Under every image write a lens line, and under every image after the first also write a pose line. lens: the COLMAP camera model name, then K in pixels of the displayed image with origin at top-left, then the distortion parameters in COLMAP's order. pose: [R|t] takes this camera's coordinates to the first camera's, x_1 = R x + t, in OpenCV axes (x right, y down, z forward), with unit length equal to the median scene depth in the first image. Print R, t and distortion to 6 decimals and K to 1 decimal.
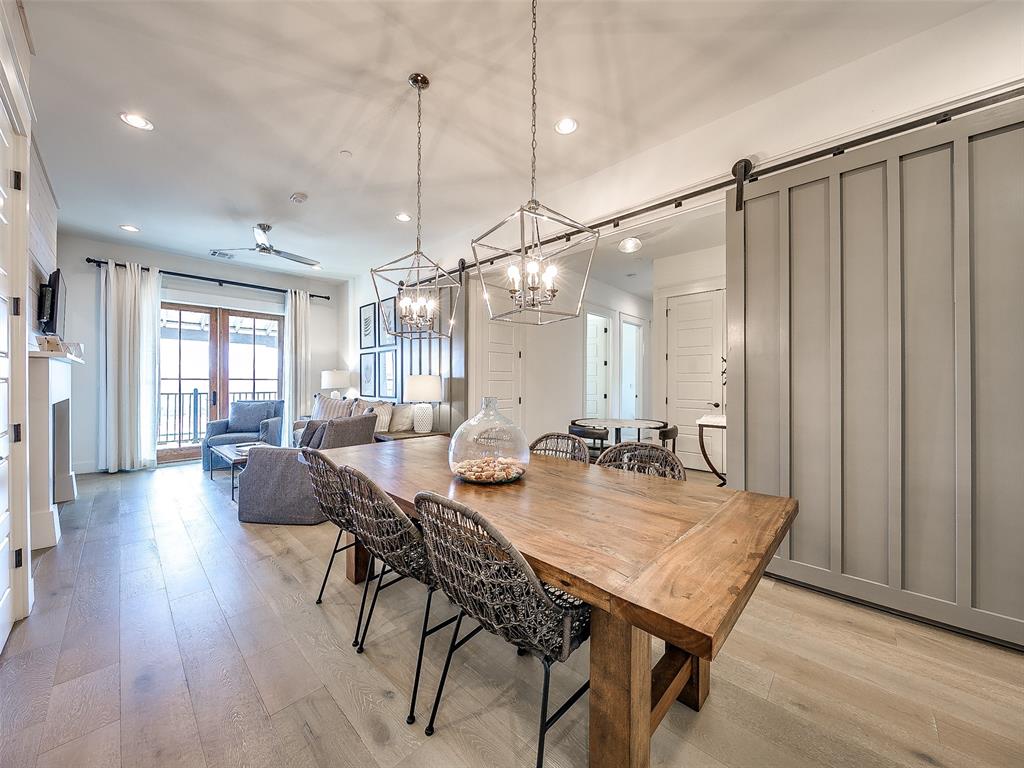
lens RADIAL K [[364.8, 0, 512.0], [0, 364.8, 384.0], [0, 0, 1]] dist [-0.013035, -0.000173]
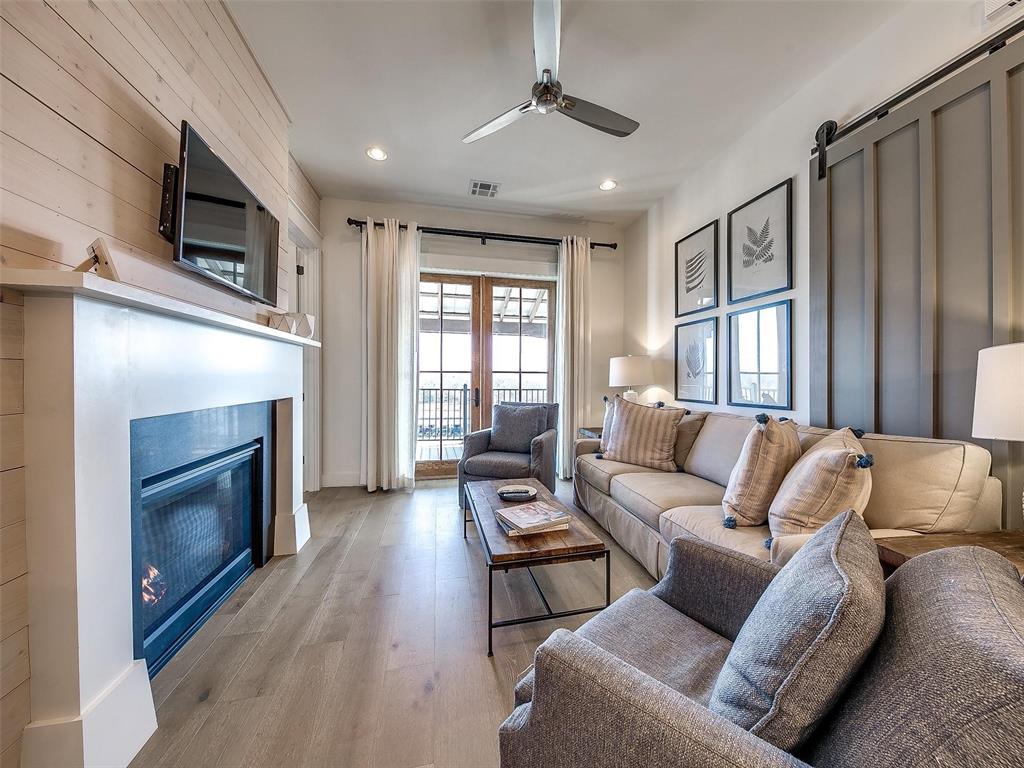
lens RADIAL K [[364.8, 0, 512.0], [0, 364.8, 384.0], [0, 0, 1]] dist [-0.013035, -0.000173]
pose [[0.811536, 0.008490, -0.584241, -0.319744], [-0.003327, 0.999945, 0.009910, 0.003830], [0.584293, -0.006099, 0.811520, 0.425603]]
